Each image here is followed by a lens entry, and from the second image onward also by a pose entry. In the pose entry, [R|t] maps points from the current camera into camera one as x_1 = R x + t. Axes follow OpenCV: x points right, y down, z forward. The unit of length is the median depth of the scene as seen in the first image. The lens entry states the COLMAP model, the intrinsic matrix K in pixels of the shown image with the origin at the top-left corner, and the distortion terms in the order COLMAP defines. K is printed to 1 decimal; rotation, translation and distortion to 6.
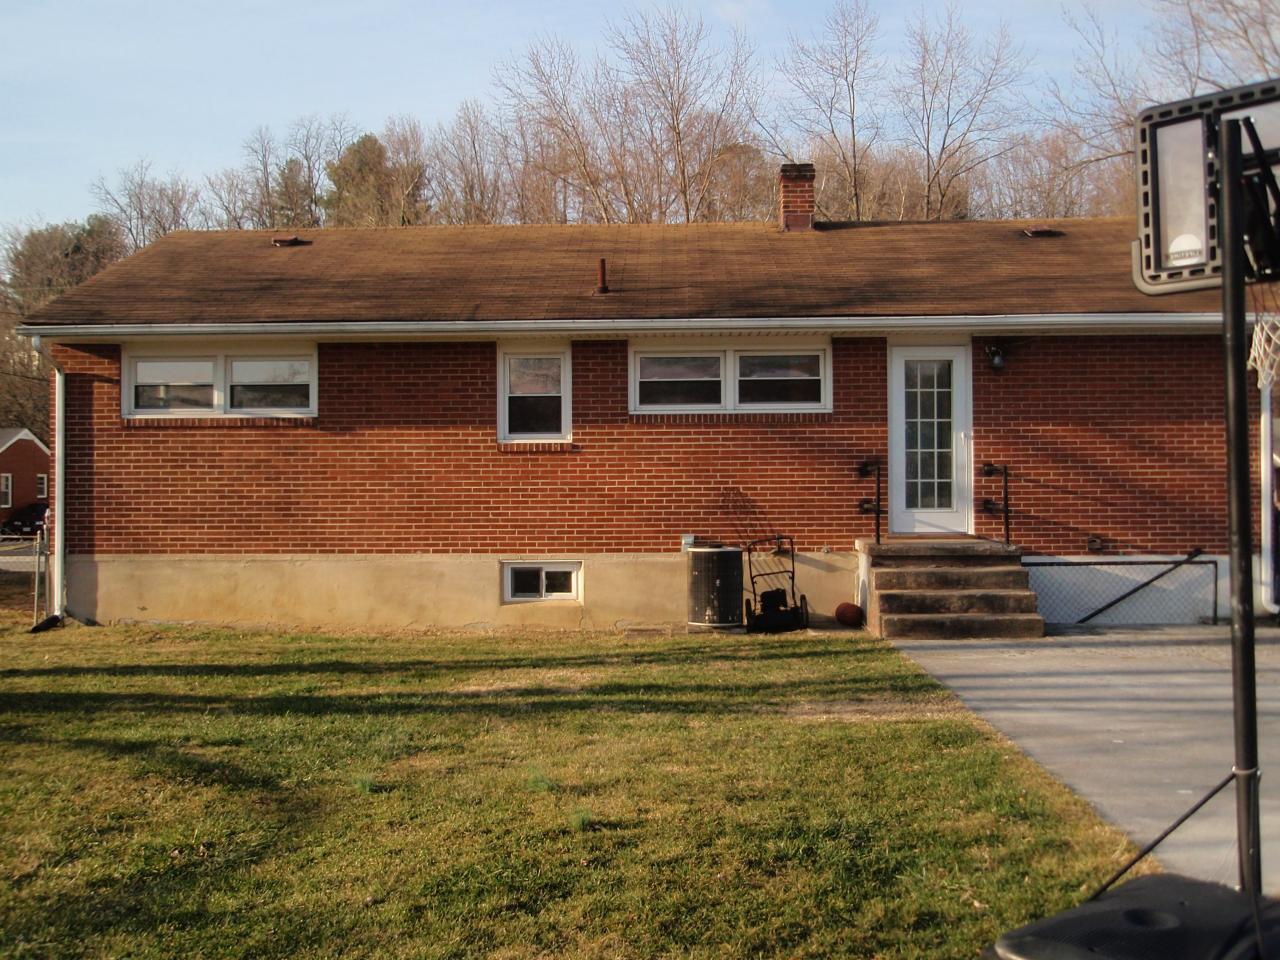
lens RADIAL K [[1345.8, 0, 638.5], [0, 1345.8, 478.3], [0, 0, 1]] dist [-0.032497, 0.000000]
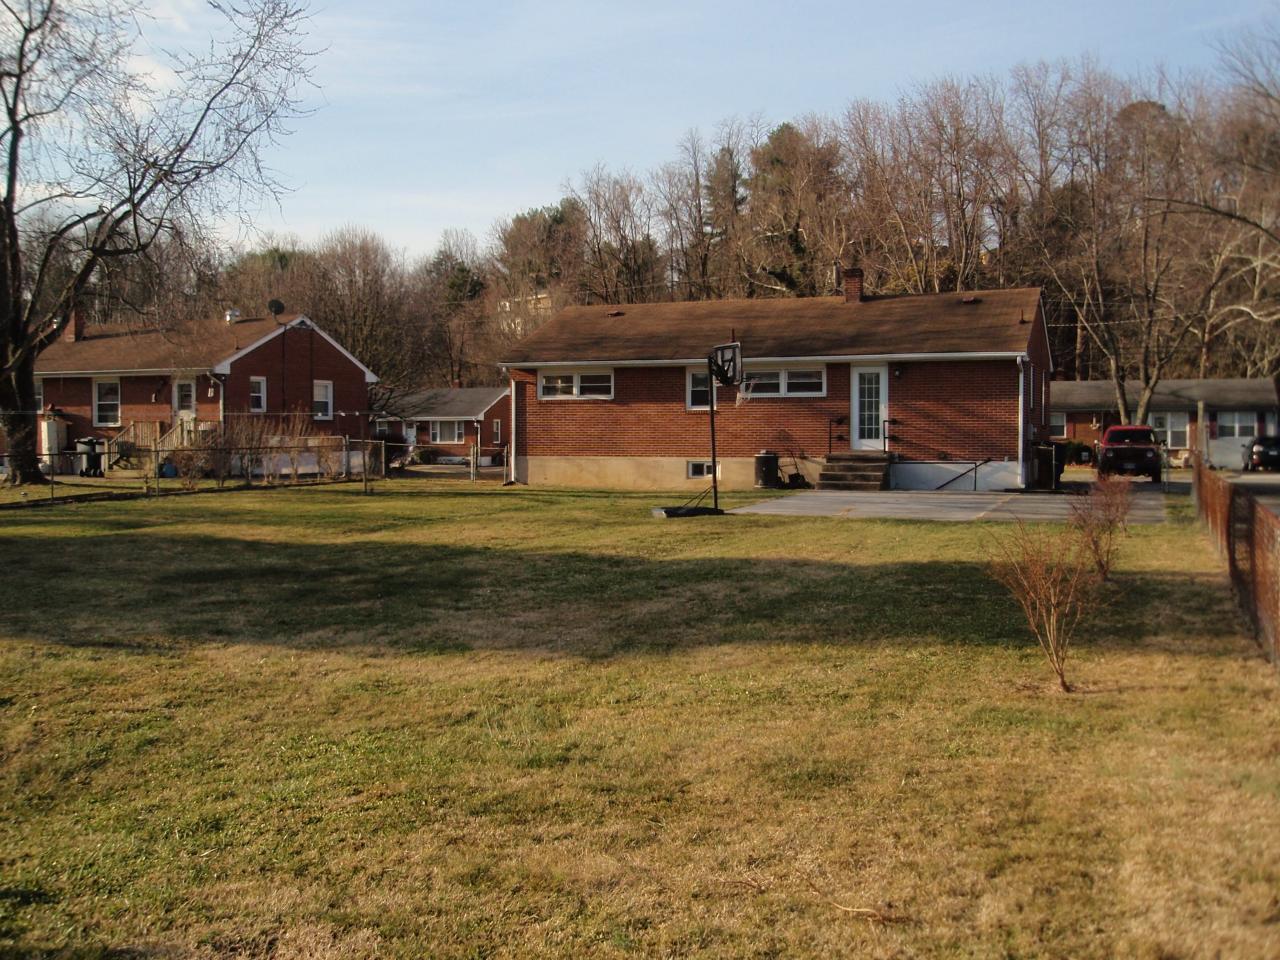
lens RADIAL K [[1345.8, 0, 640.4], [0, 1345.8, 479.8], [0, 0, 1]] dist [-0.032497, 0.000000]
pose [[0.943520, 0.016427, -0.330909, 0.596967], [-0.002214, 0.999060, 0.043283, -0.005735], [0.331309, -0.040105, 0.942669, -1.235810]]
